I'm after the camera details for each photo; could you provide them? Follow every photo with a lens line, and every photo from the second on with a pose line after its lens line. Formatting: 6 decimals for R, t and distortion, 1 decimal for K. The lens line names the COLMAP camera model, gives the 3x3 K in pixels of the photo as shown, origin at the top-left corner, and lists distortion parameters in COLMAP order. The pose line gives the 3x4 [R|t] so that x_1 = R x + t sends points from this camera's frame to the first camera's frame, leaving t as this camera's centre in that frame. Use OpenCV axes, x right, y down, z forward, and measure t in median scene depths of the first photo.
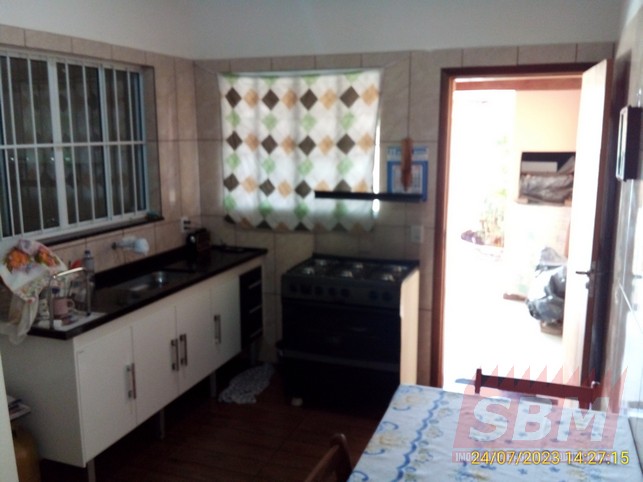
lens RADIAL K [[585.1, 0, 321.5], [0, 585.1, 241.0], [0, 0, 1]] dist [0.073079, -0.178783]
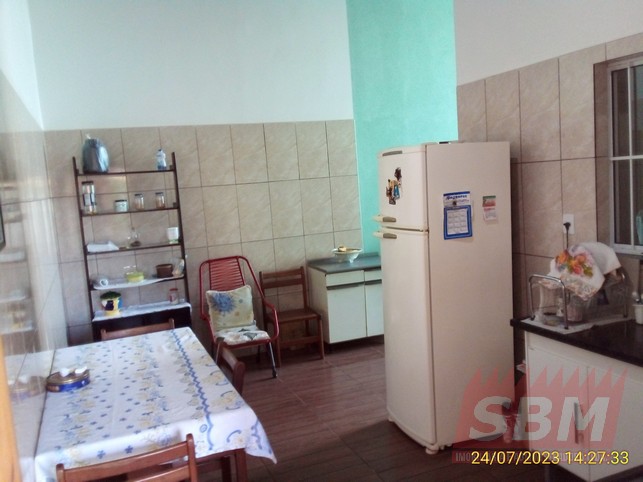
lens RADIAL K [[585.1, 0, 321.5], [0, 585.1, 241.0], [0, 0, 1]] dist [0.073079, -0.178783]
pose [[-0.730457, 0.141499, -0.668139, 0.769148], [-0.060825, 0.960936, 0.270005, -0.366221], [0.680244, 0.237867, -0.693316, 1.914800]]
